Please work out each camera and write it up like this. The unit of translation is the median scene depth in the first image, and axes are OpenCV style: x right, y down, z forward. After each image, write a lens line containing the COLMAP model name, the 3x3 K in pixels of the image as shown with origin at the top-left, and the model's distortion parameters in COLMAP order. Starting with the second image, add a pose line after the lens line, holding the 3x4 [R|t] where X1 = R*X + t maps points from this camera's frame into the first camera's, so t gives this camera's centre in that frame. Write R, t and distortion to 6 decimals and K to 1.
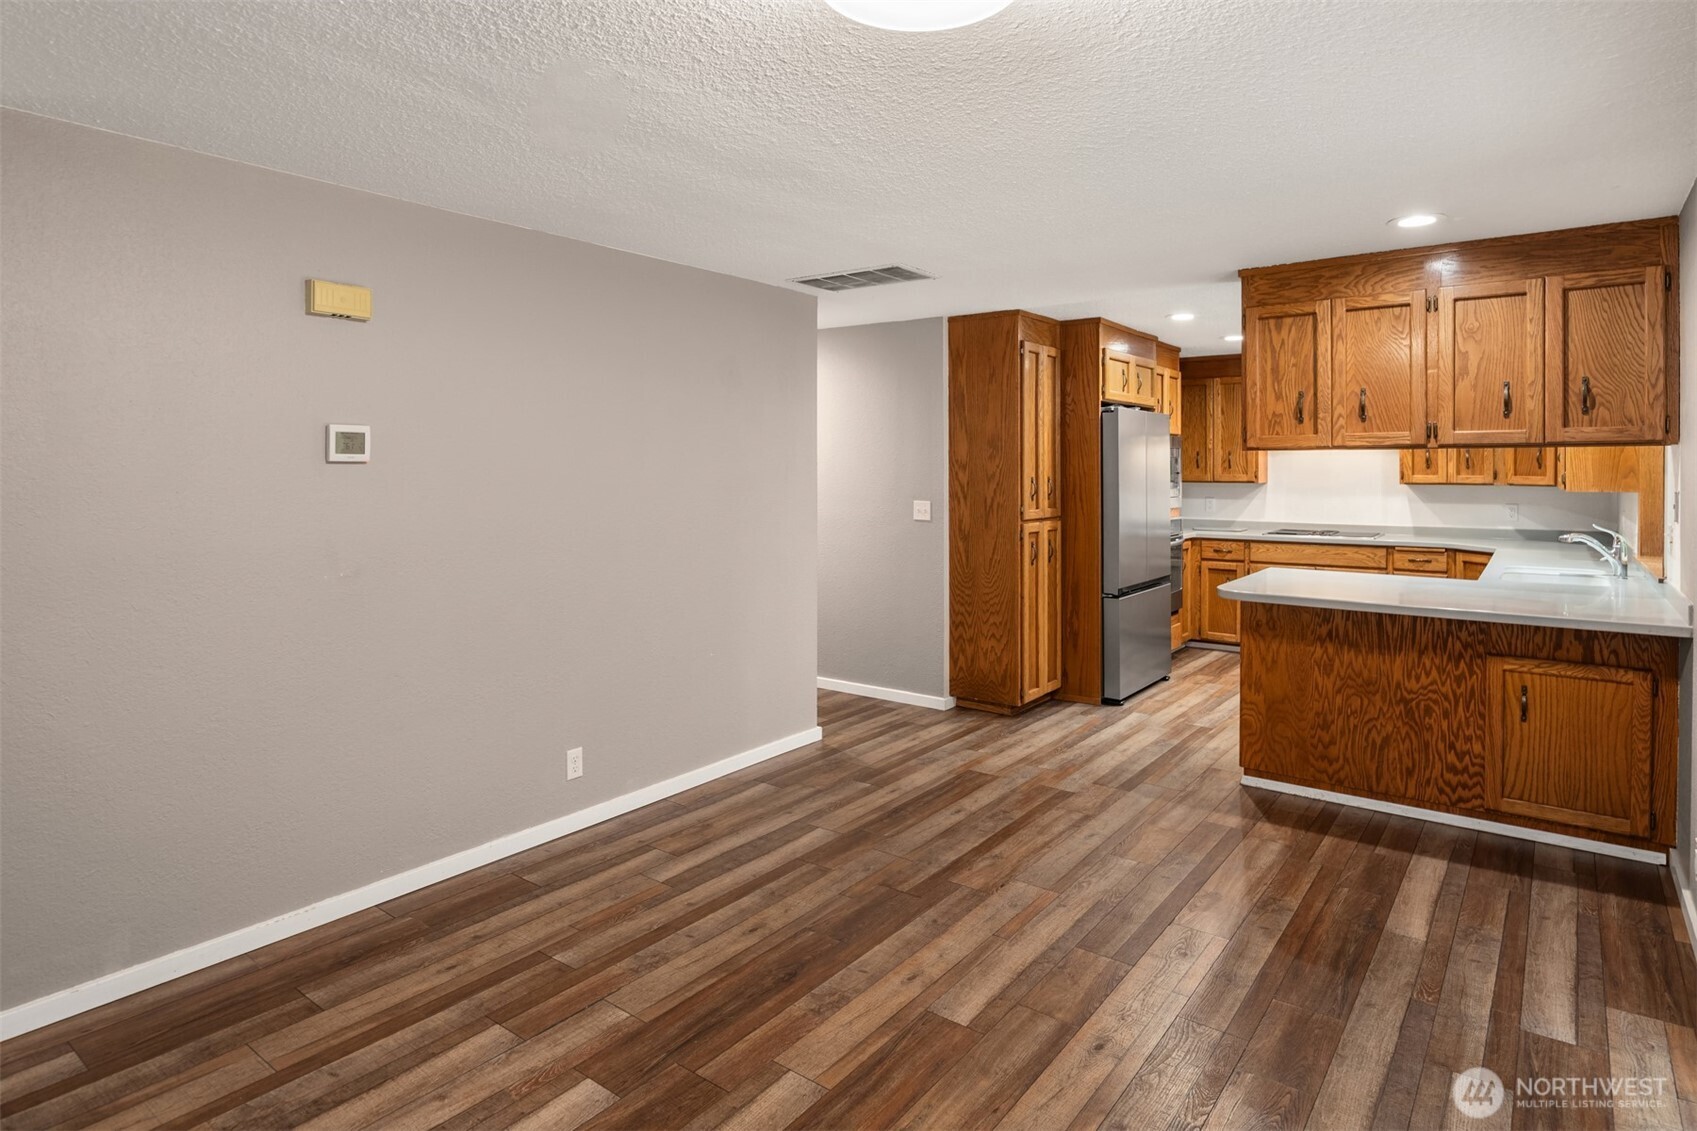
lens RADIAL K [[931.5, 0, 874.9], [0, 931.5, 477.3], [0, 0, 1]] dist [-0.004536, -0.002313]
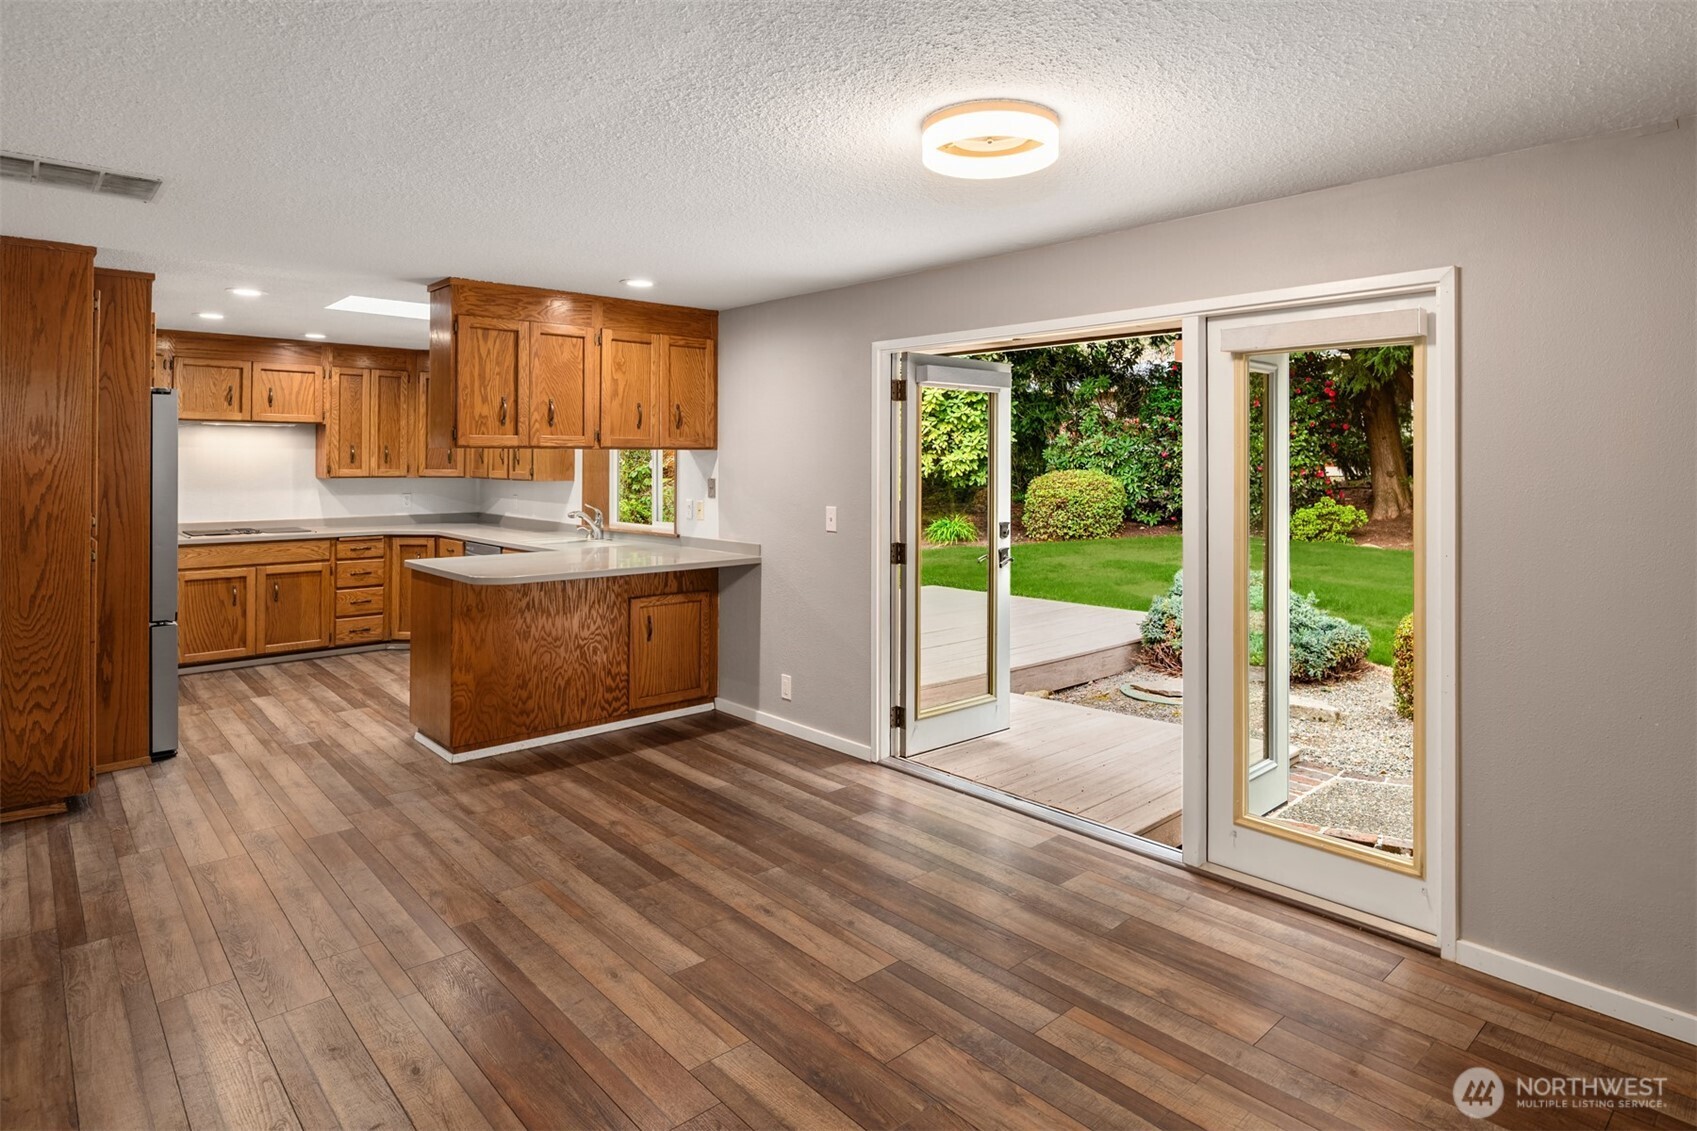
lens RADIAL K [[931.5, 0, 875.0], [0, 931.5, 457.7], [0, 0, 1]] dist [-0.004536, -0.002313]
pose [[0.188679, 0.004014, 0.982031, -0.574186], [0.006910, 0.999961, -0.005415, -0.009006], [-0.982014, 0.007807, 0.188644, 0.338452]]
